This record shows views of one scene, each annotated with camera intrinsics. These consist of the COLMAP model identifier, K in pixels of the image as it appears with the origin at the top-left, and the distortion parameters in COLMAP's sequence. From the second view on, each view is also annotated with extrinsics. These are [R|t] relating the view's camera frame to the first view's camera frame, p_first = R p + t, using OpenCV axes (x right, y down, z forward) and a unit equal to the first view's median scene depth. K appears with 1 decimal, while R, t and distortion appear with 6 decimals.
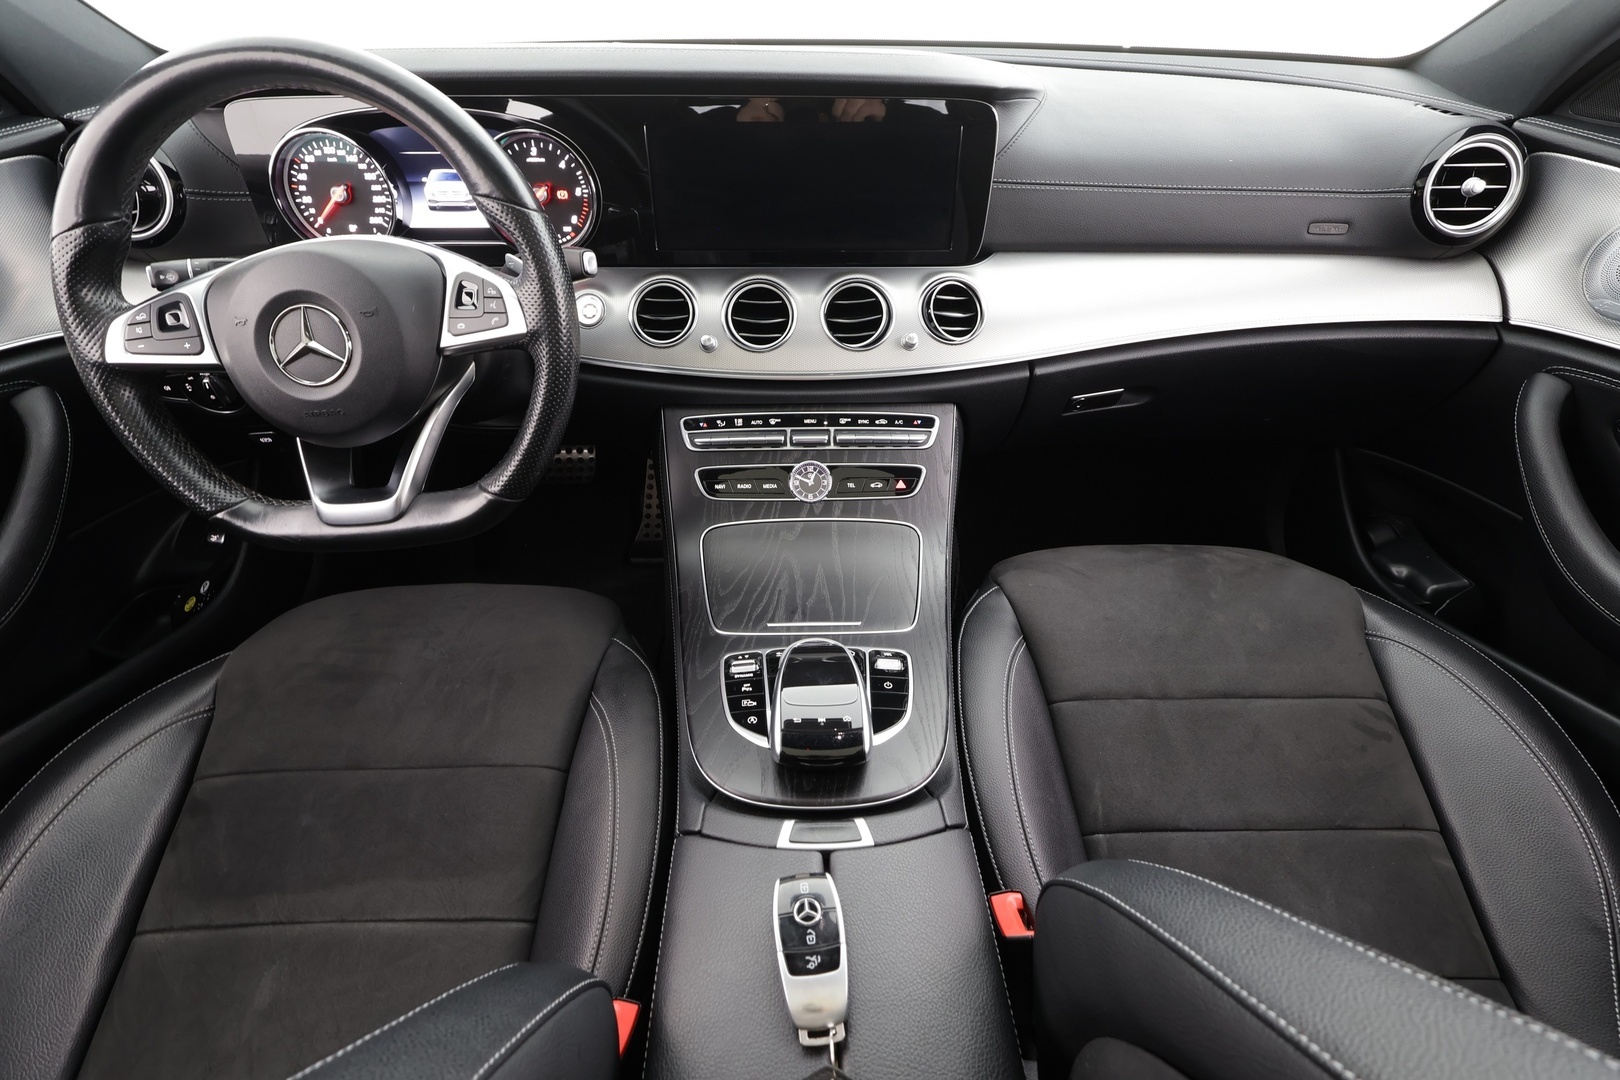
lens RADIAL K [[749.5, 0, 810.0], [0, 749.5, 540.0], [0, 0, 1]] dist [-0.000554, -0.000150]
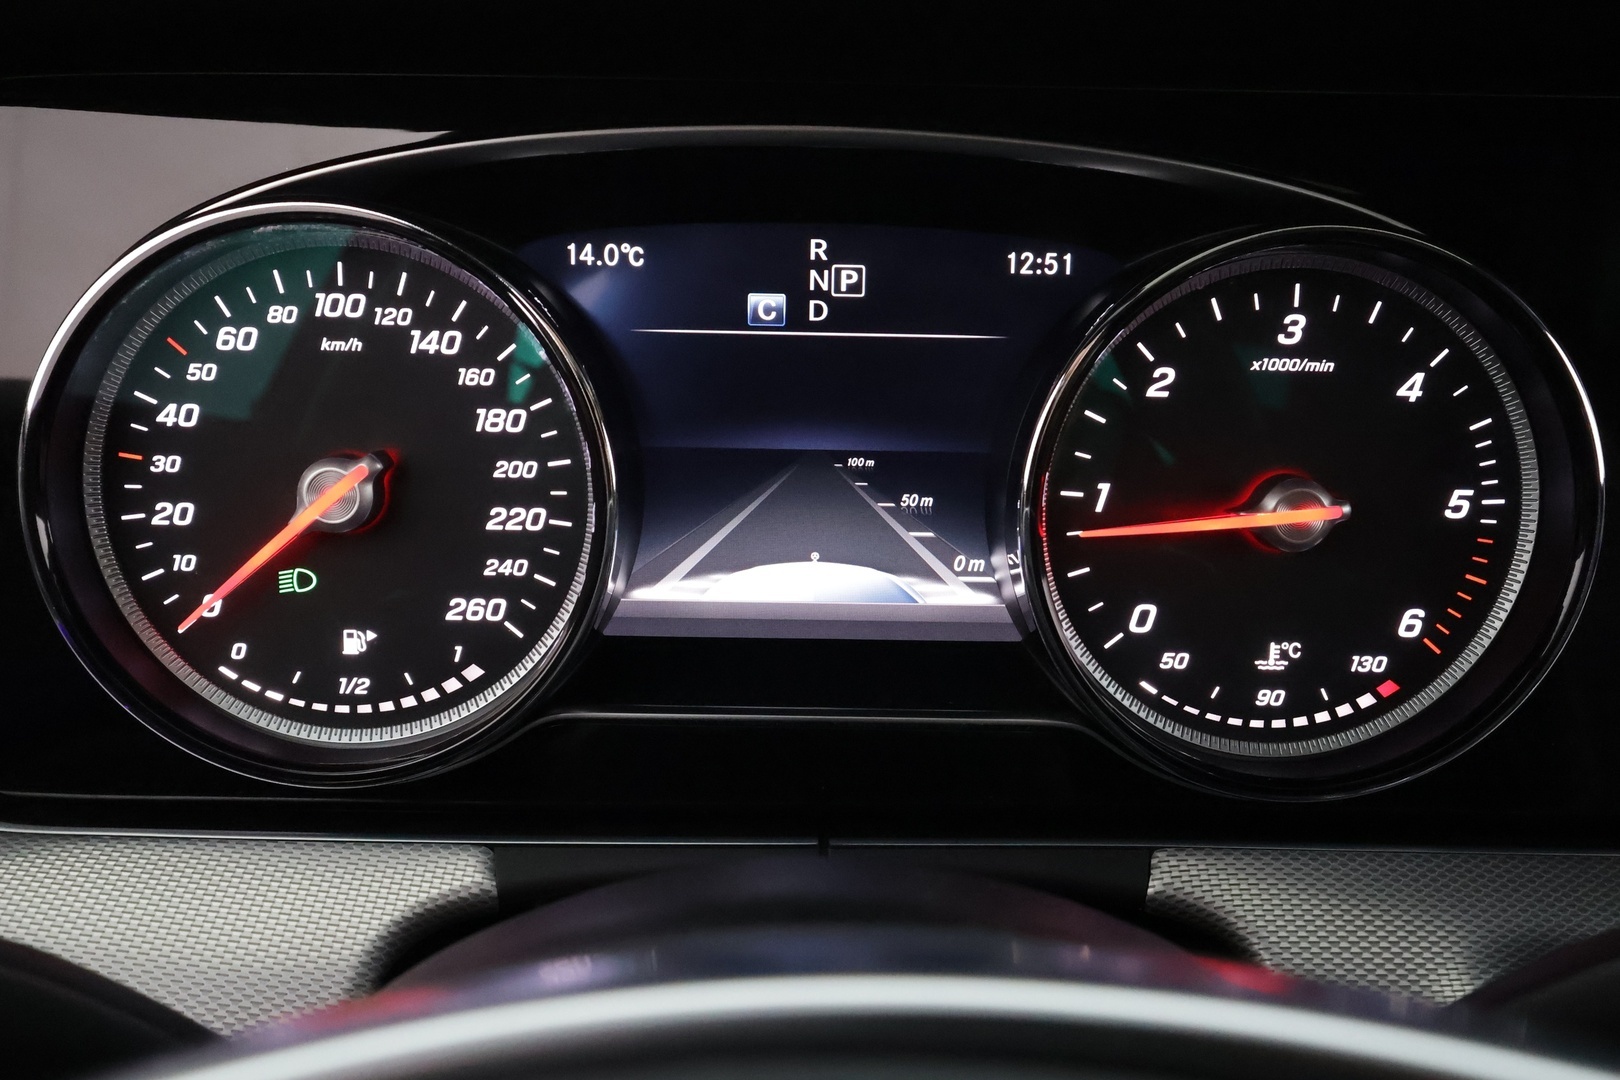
lens RADIAL K [[1271.4, 0, 810.0], [0, 1271.4, 540.0], [0, 0, 1]] dist [0.005225, 0.000888]
pose [[0.999793, 0.019178, -0.006776, -0.495148], [-0.020308, 0.922524, -0.385406, -0.316740], [-0.001141, 0.385464, 0.922722, 0.679819]]
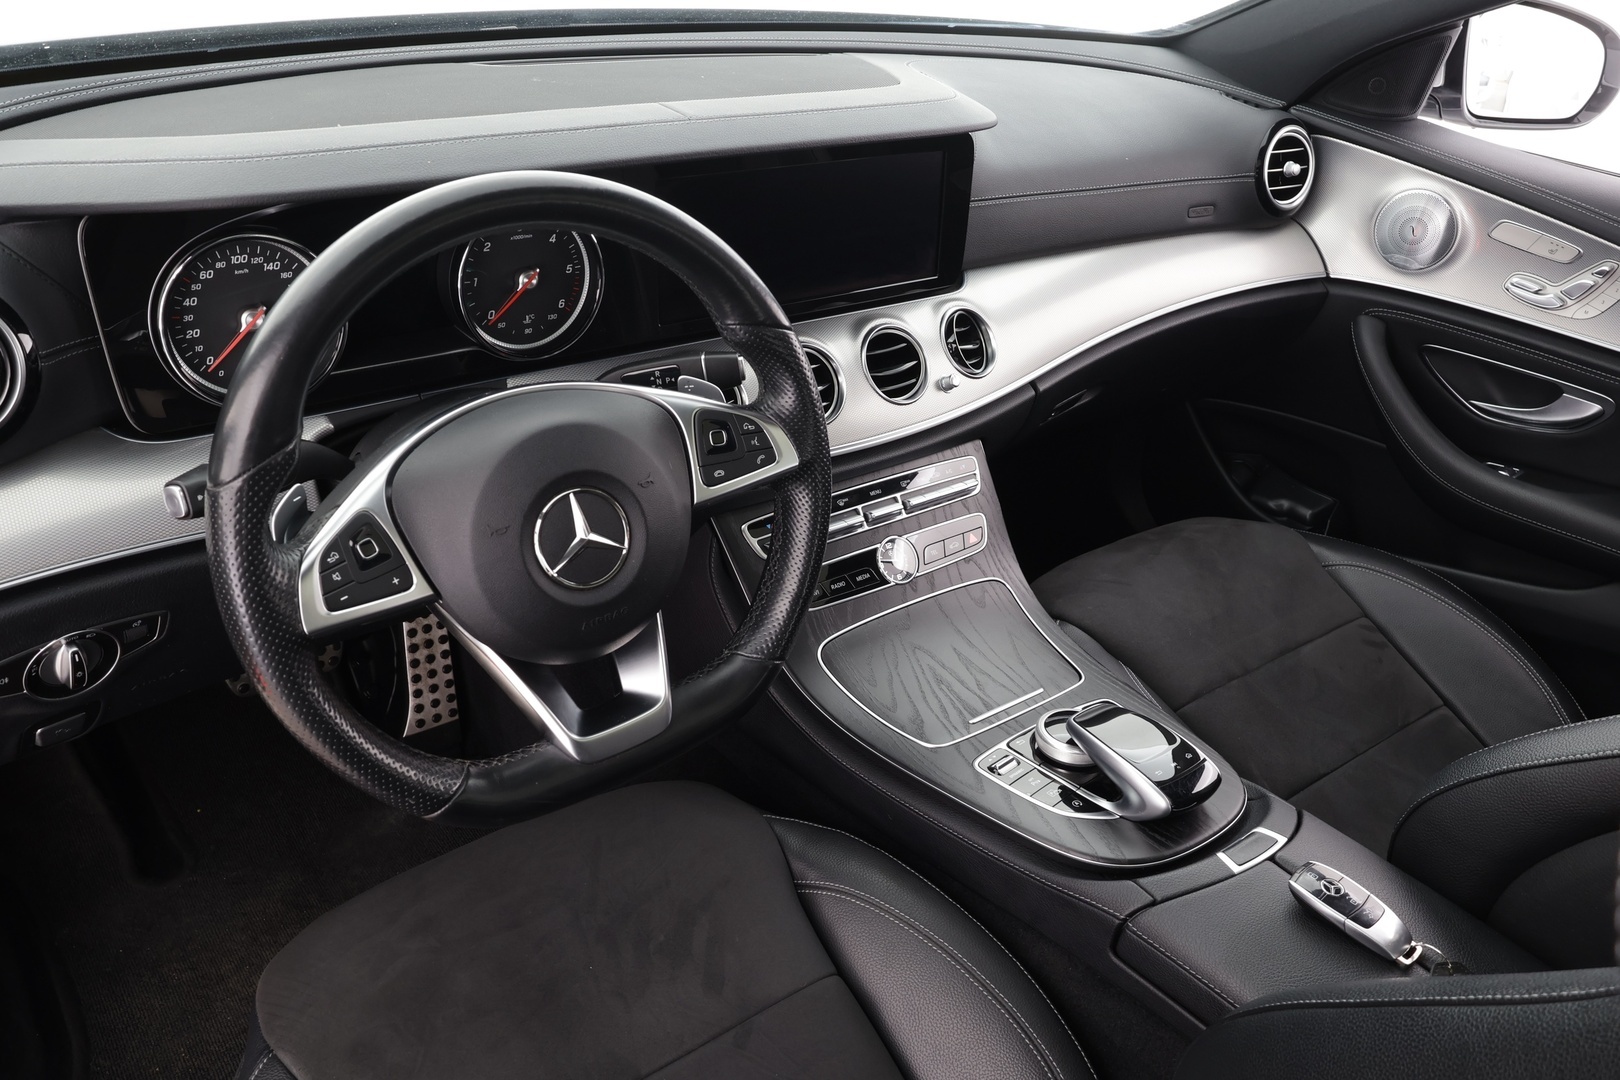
lens RADIAL K [[1271.4, 0, 810.0], [0, 1271.4, 540.0], [0, 0, 1]] dist [0.005225, 0.000888]
pose [[0.806572, -0.241307, 0.539642, -0.885682], [0.270443, 0.962382, 0.026124, -0.169008], [-0.525645, 0.124871, 0.841489, -0.184420]]
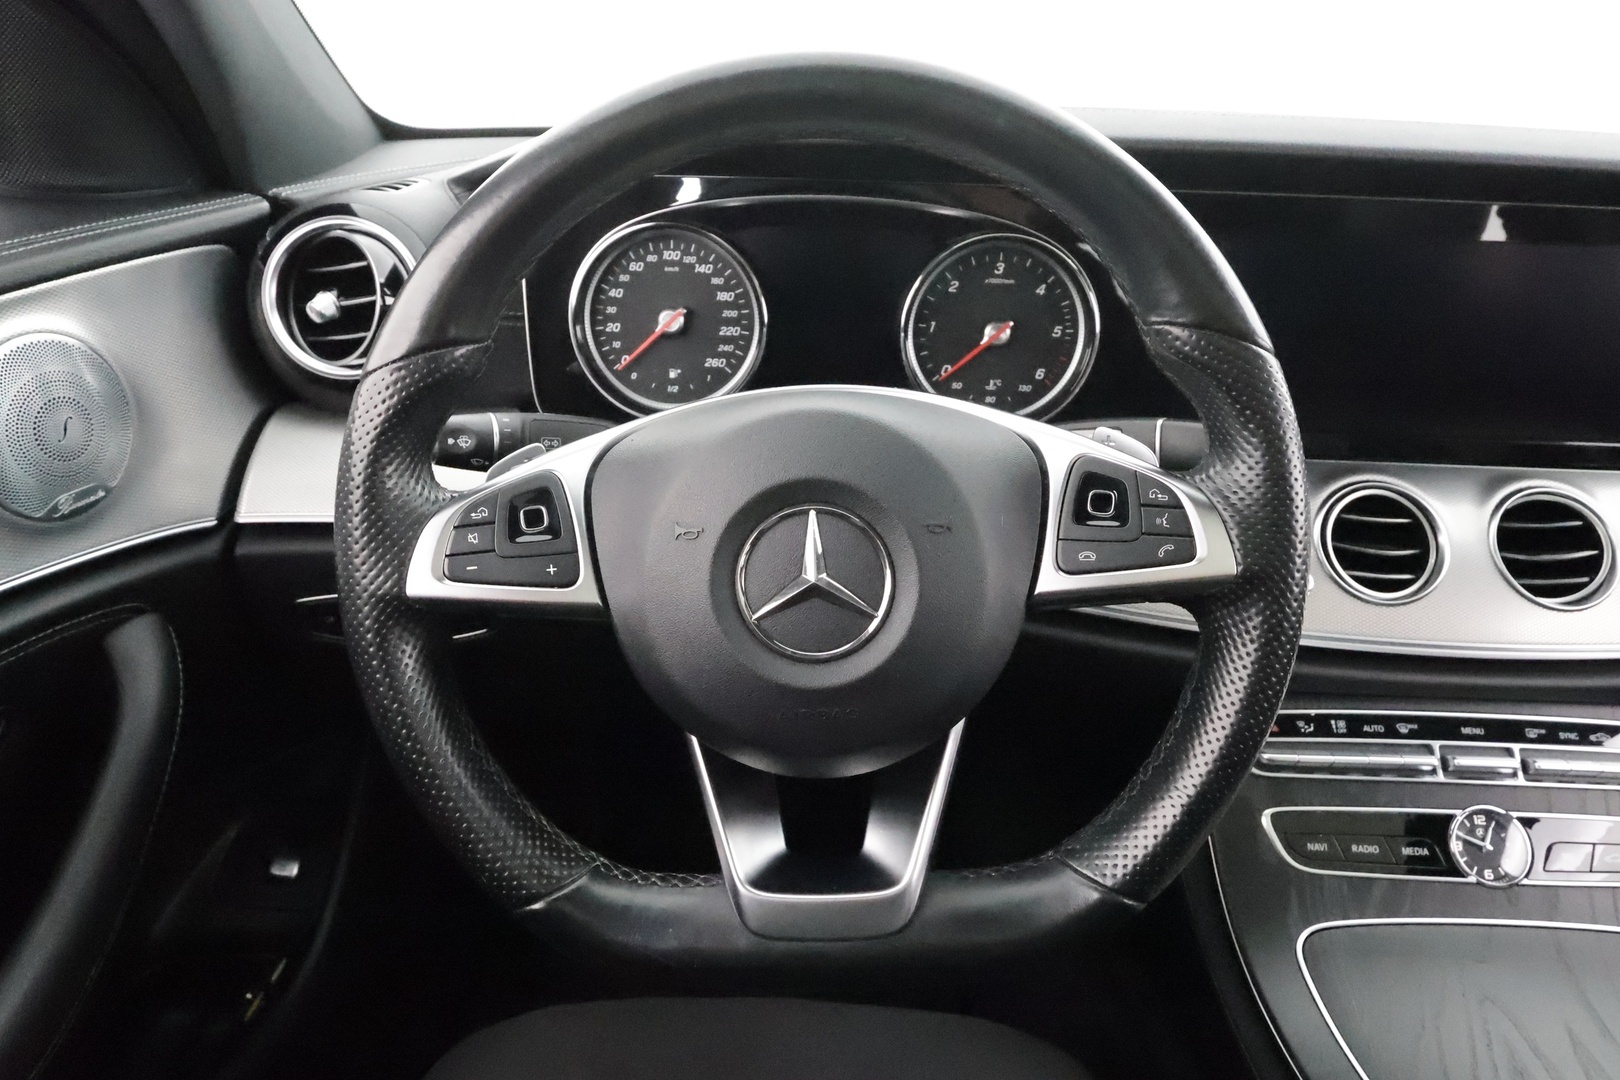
lens RADIAL K [[1043.6, 0, 810.0], [0, 1043.6, 540.0], [0, 0, 1]] dist [-0.002112, 0.000211]
pose [[0.998561, 0.042433, -0.032788, -0.479505], [-0.049346, 0.966435, -0.252128, -0.079511], [0.020989, 0.253384, 0.967138, 0.223507]]
